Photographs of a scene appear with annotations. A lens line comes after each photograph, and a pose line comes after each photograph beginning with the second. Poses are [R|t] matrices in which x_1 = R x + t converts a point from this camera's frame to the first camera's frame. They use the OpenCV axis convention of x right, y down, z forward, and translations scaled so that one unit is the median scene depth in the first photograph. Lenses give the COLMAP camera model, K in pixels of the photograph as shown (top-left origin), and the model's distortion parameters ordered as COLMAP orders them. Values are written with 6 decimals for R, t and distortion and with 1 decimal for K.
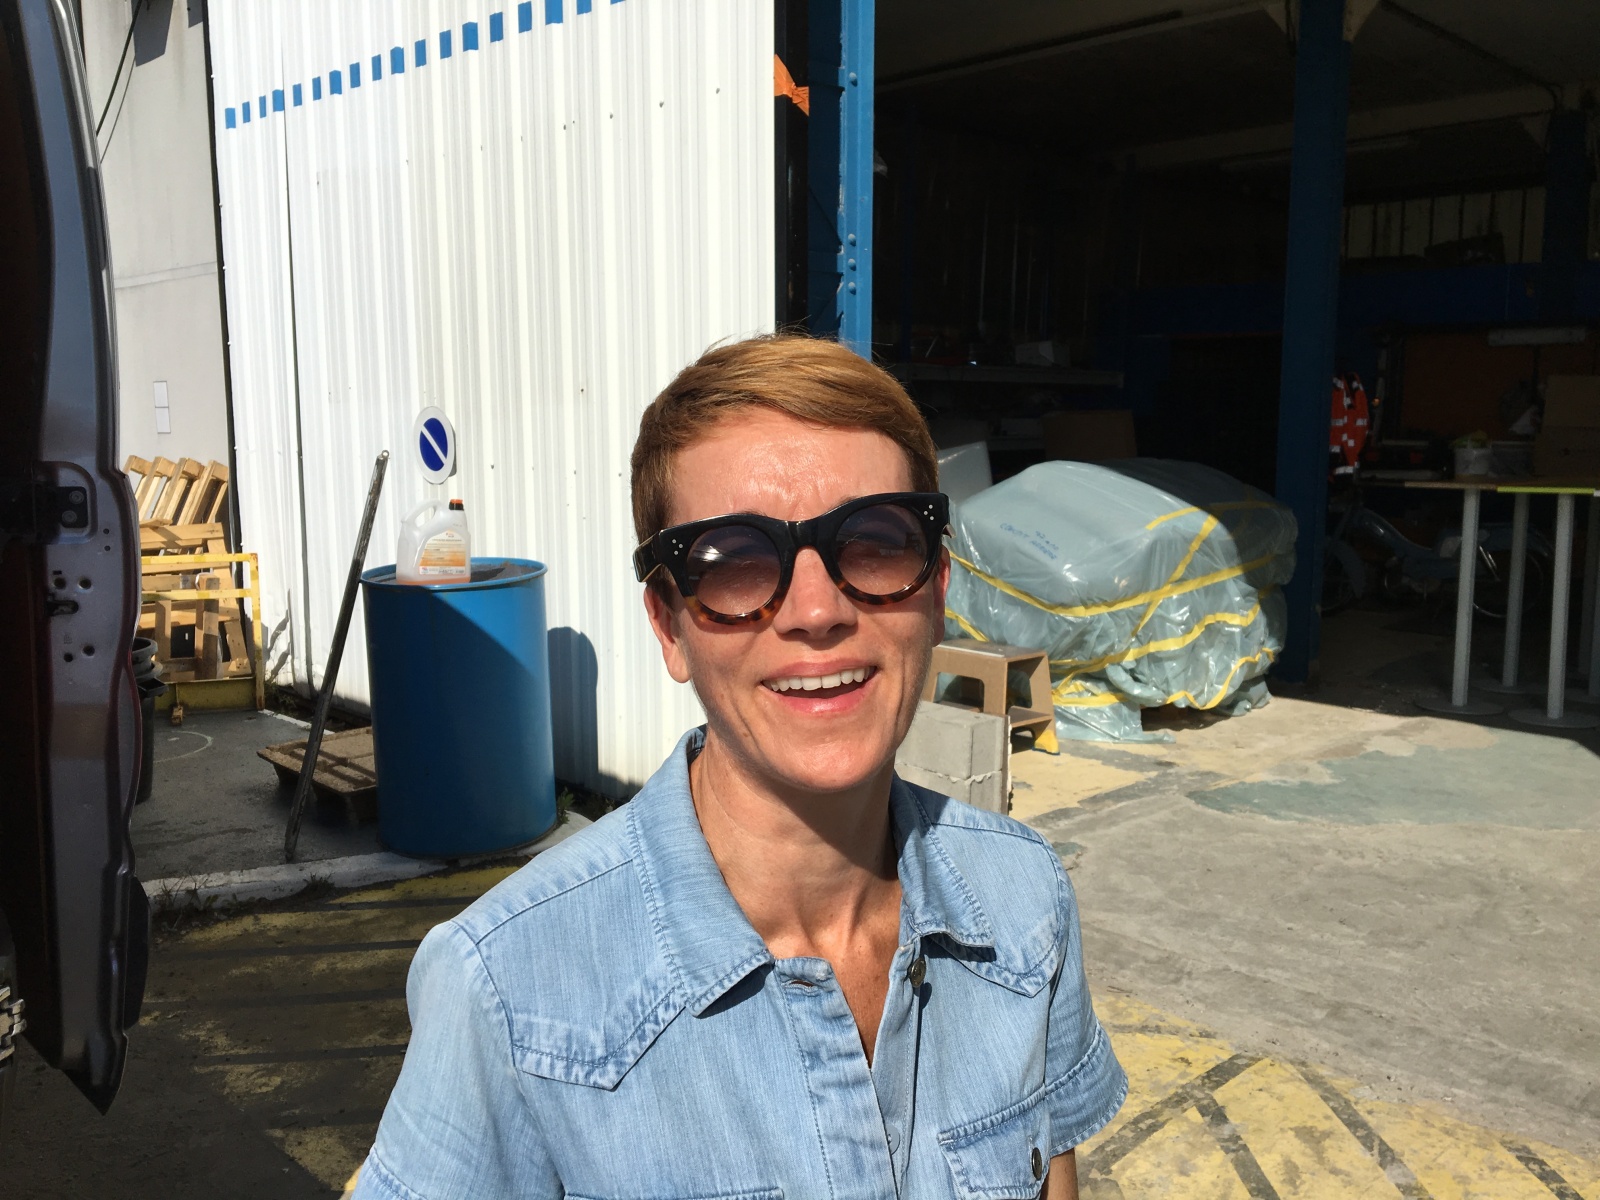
lens RADIAL K [[1364.1, 0, 795.6], [0, 1364.1, 605.3], [0, 0, 1]] dist [0.111507, -0.166462]
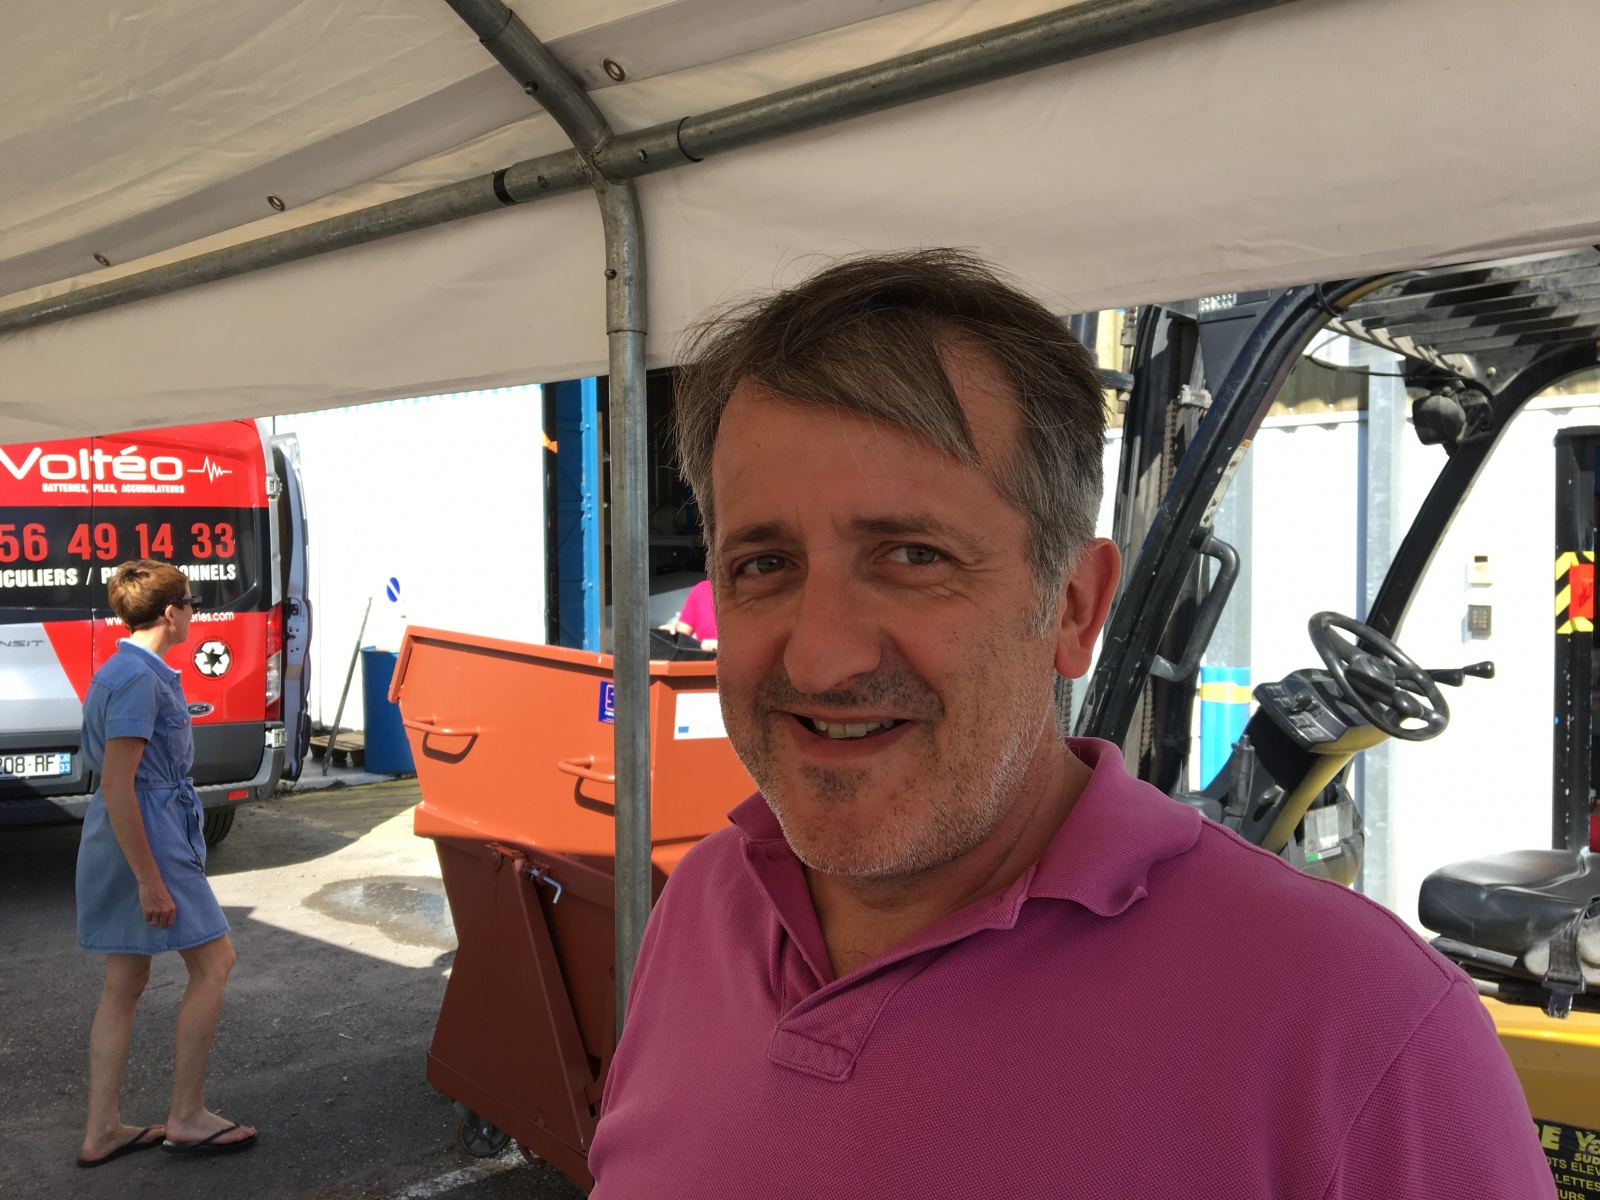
lens RADIAL K [[1364.1, 0, 795.6], [0, 1364.1, 605.3], [0, 0, 1]] dist [0.111507, -0.166462]
pose [[0.999460, -0.006141, 0.032293, 0.320915], [0.009327, 0.994997, -0.099473, 0.137887], [-0.031520, 0.099720, 0.994516, -1.254141]]
